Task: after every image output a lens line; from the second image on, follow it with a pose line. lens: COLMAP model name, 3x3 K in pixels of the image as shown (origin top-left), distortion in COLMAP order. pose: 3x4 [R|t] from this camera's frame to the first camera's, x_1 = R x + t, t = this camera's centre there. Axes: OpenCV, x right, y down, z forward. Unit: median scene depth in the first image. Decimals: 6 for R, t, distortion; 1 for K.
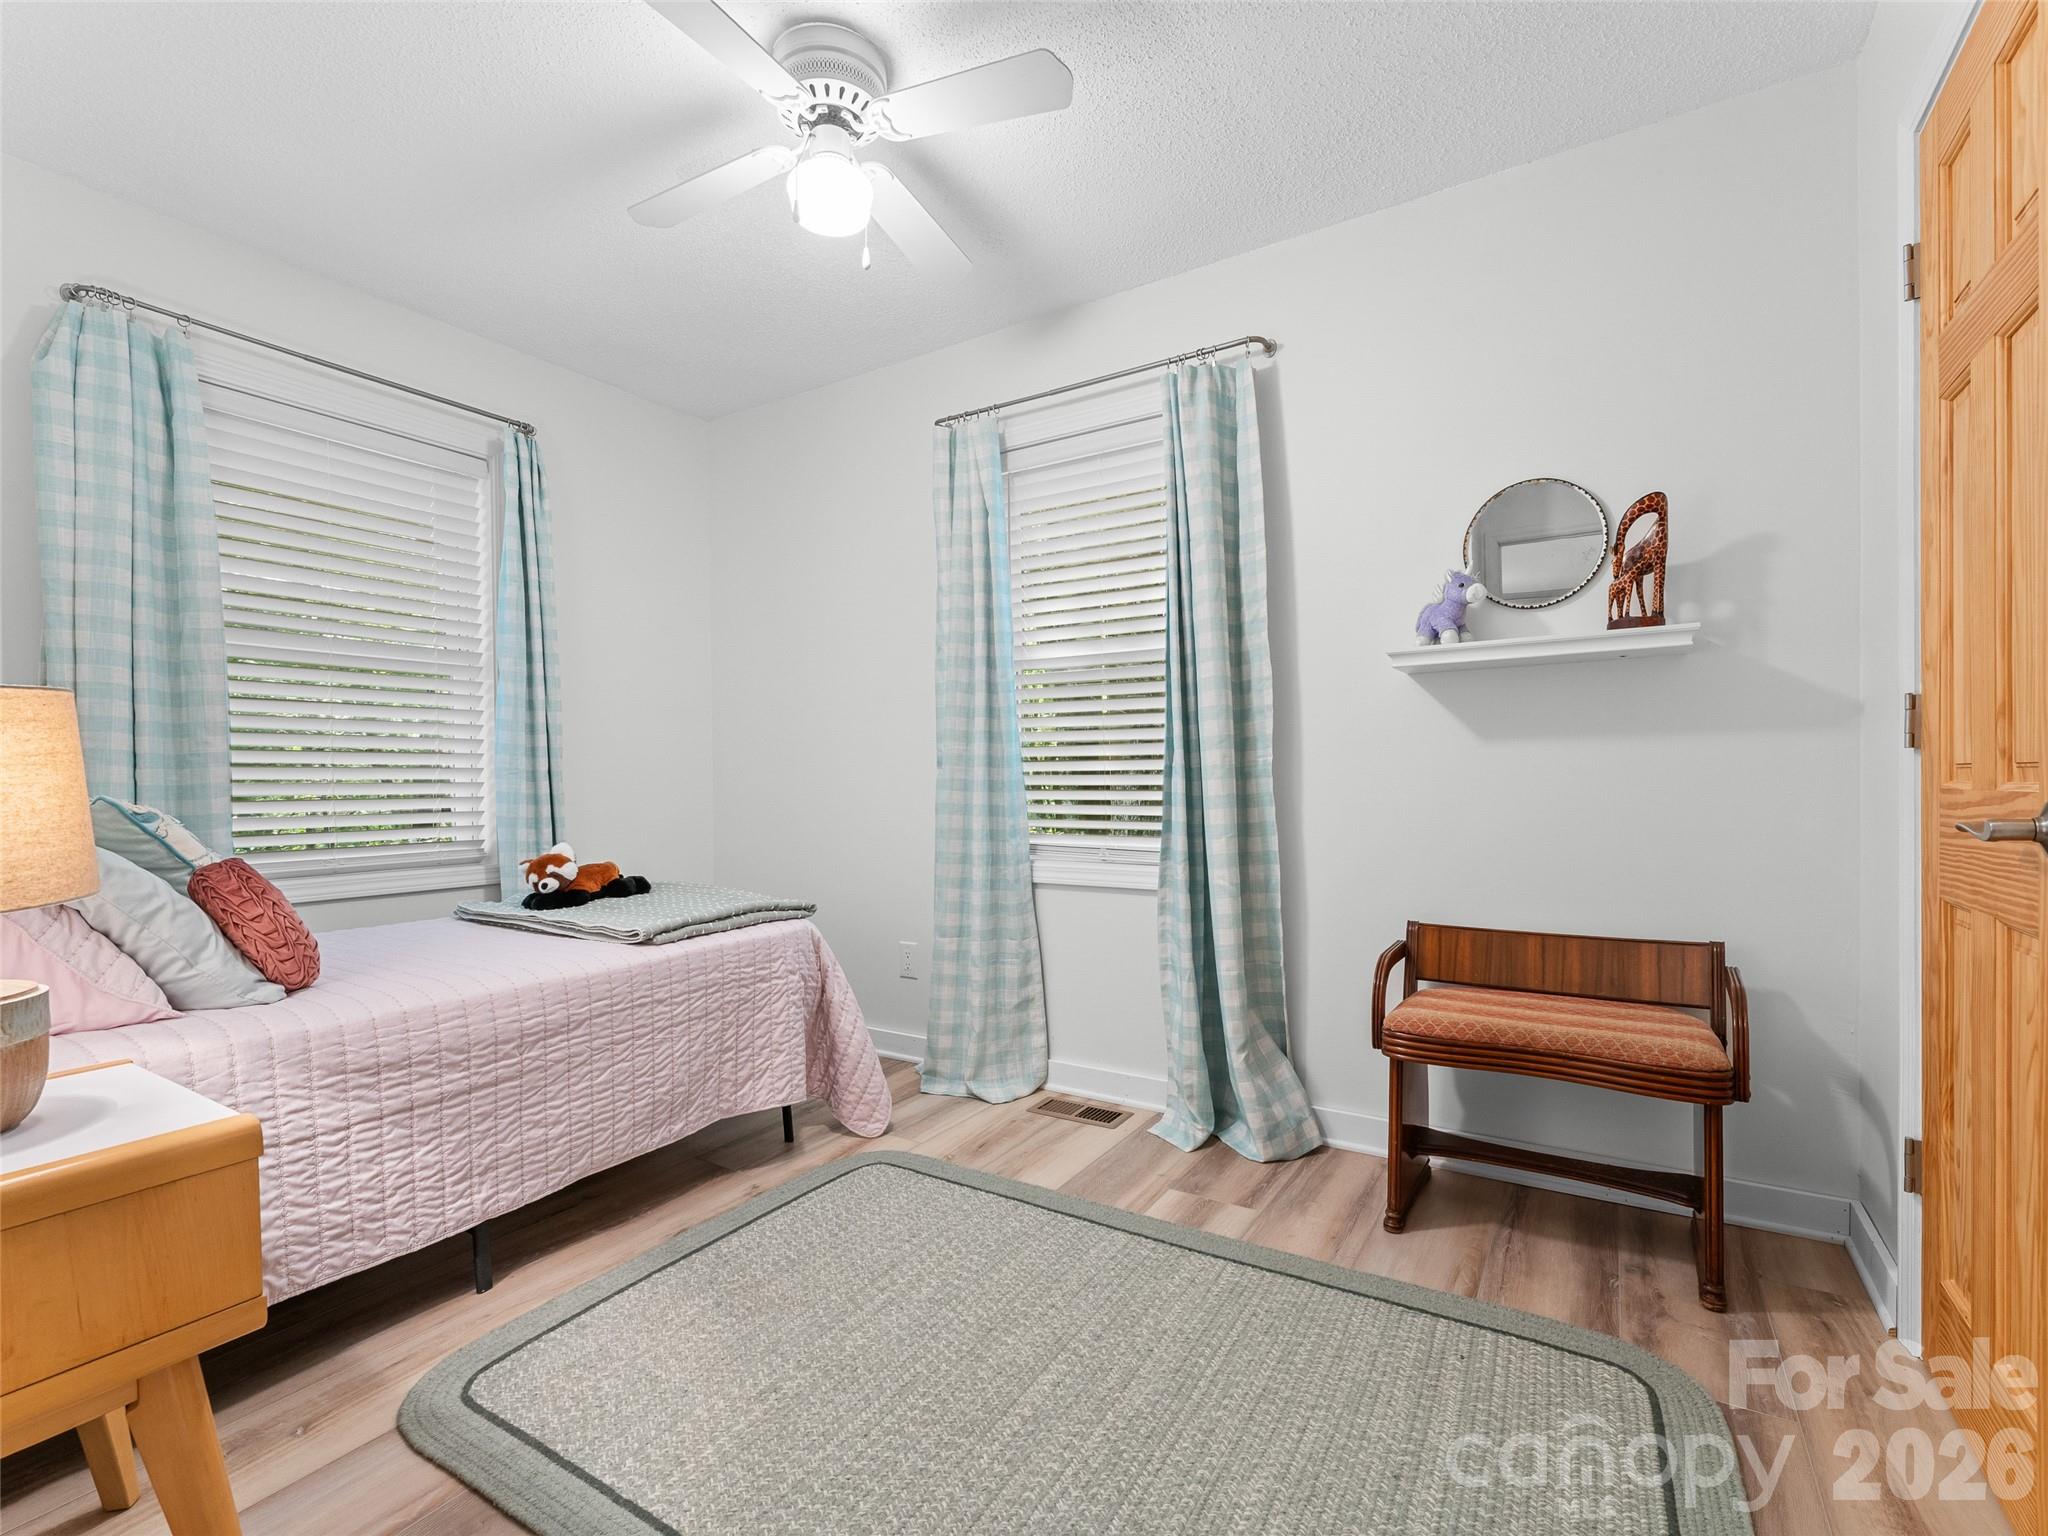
lens RADIAL K [[948.9, 0, 1024.0], [0, 948.9, 768.0], [0, 0, 1]] dist [-0.002482, -0.000170]
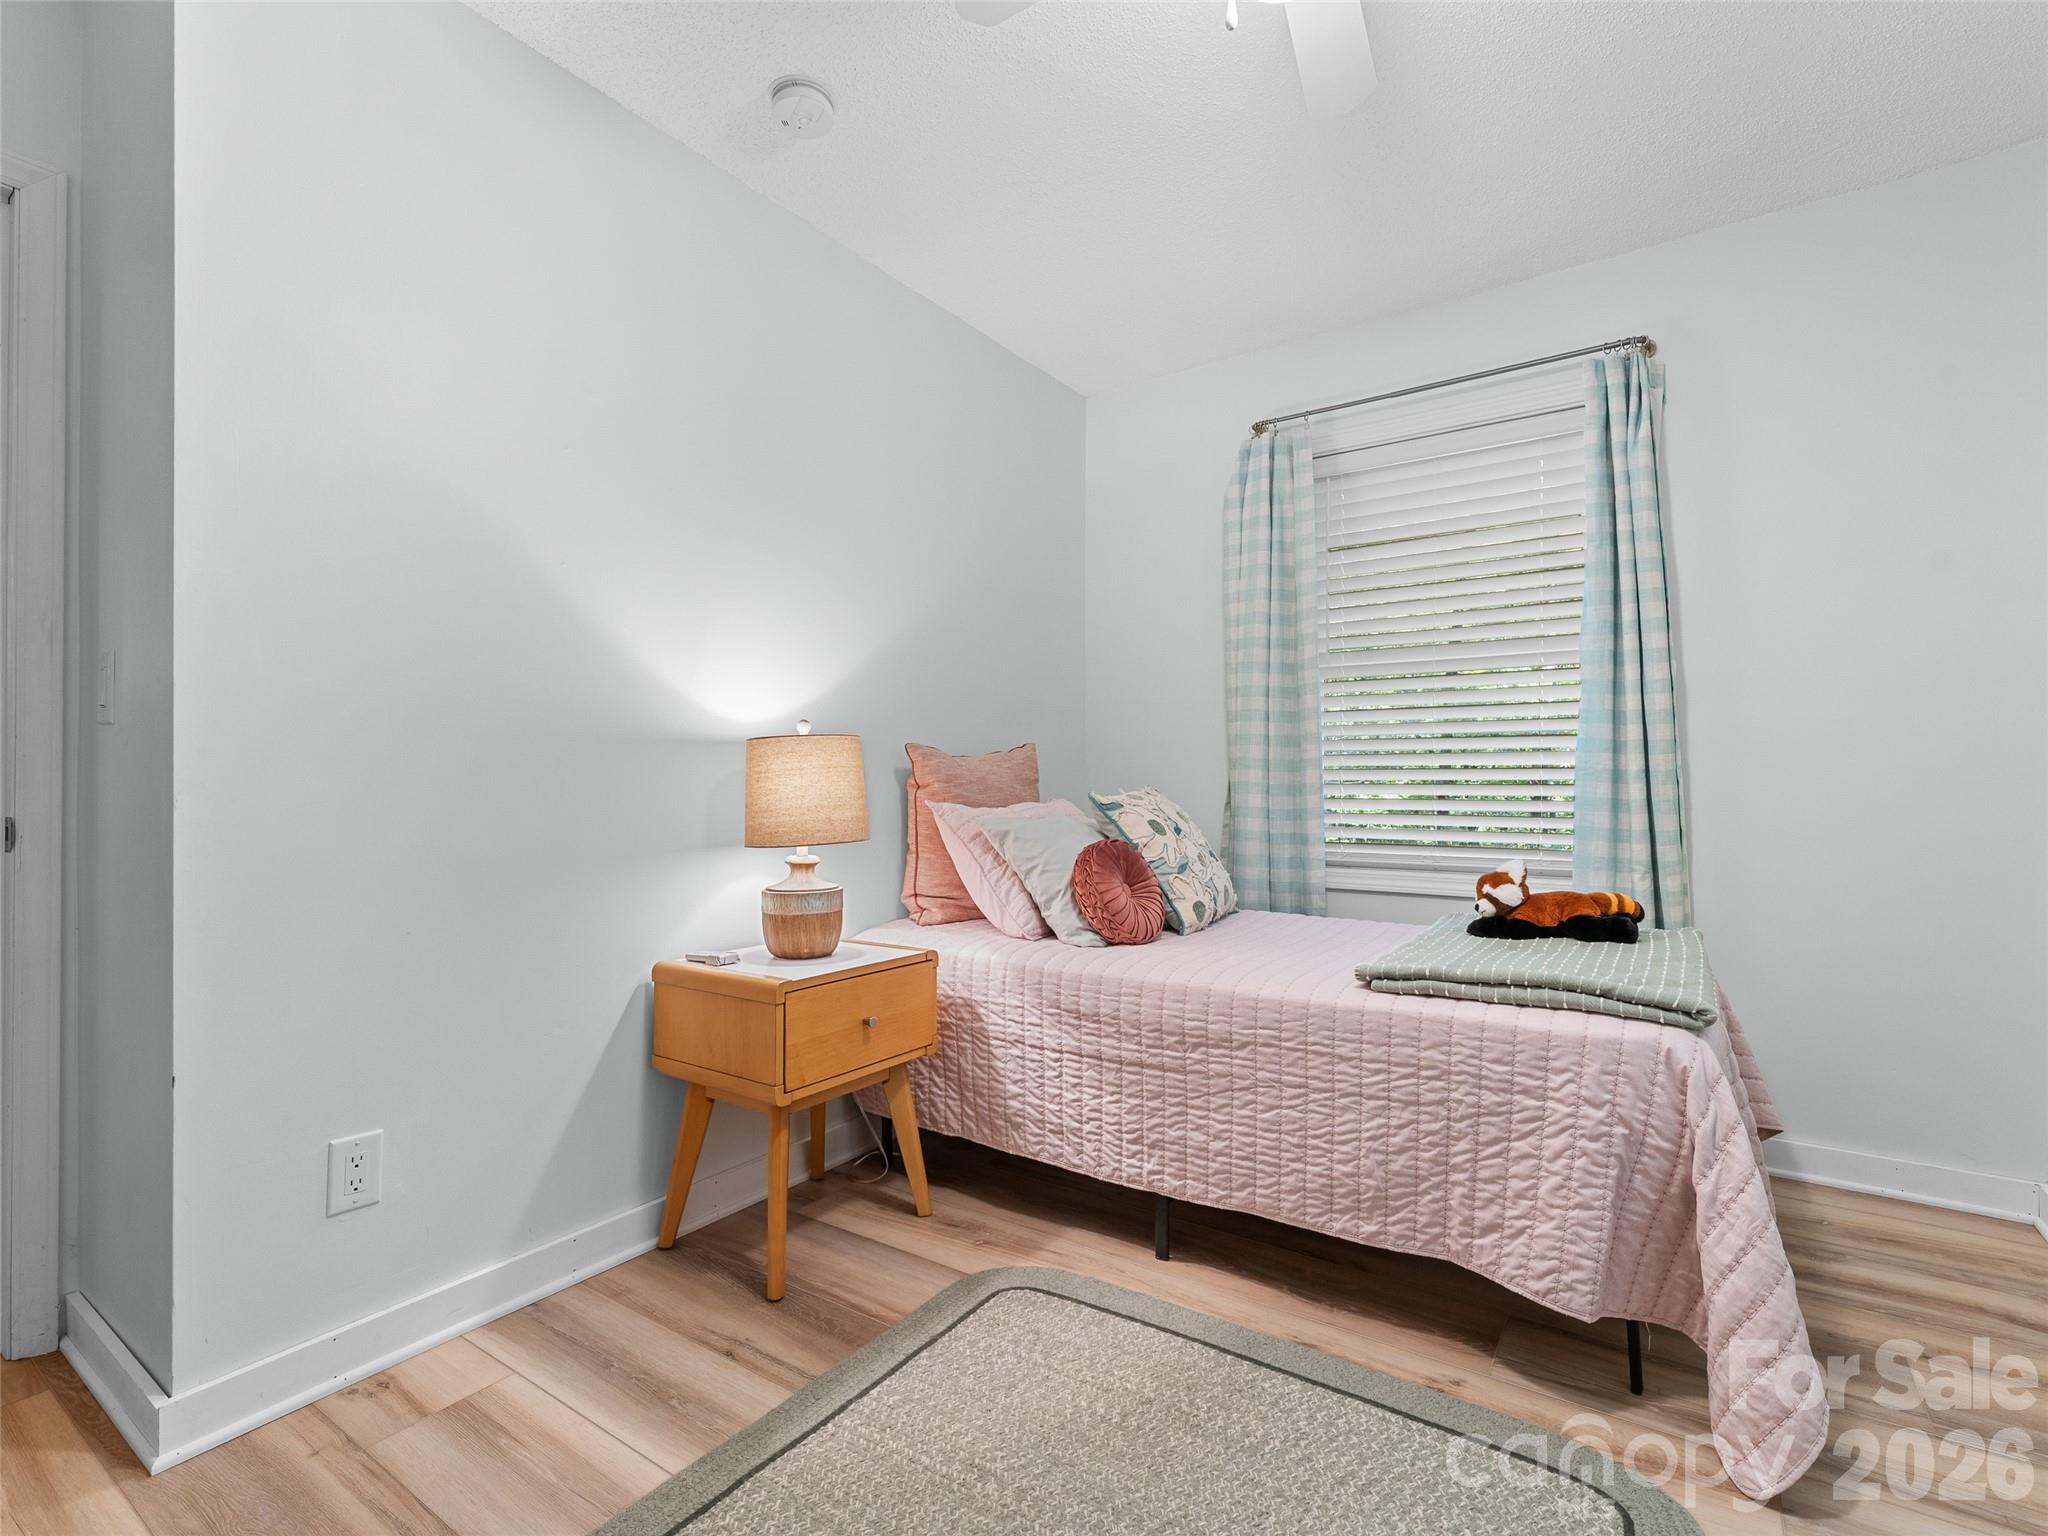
lens RADIAL K [[948.9, 0, 1024.0], [0, 948.9, 768.0], [0, 0, 1]] dist [-0.002482, -0.000170]
pose [[-0.043018, -0.006346, -0.999054, 0.441036], [0.008795, 0.999939, -0.006731, 0.001581], [0.999036, -0.009076, -0.042959, 0.769990]]
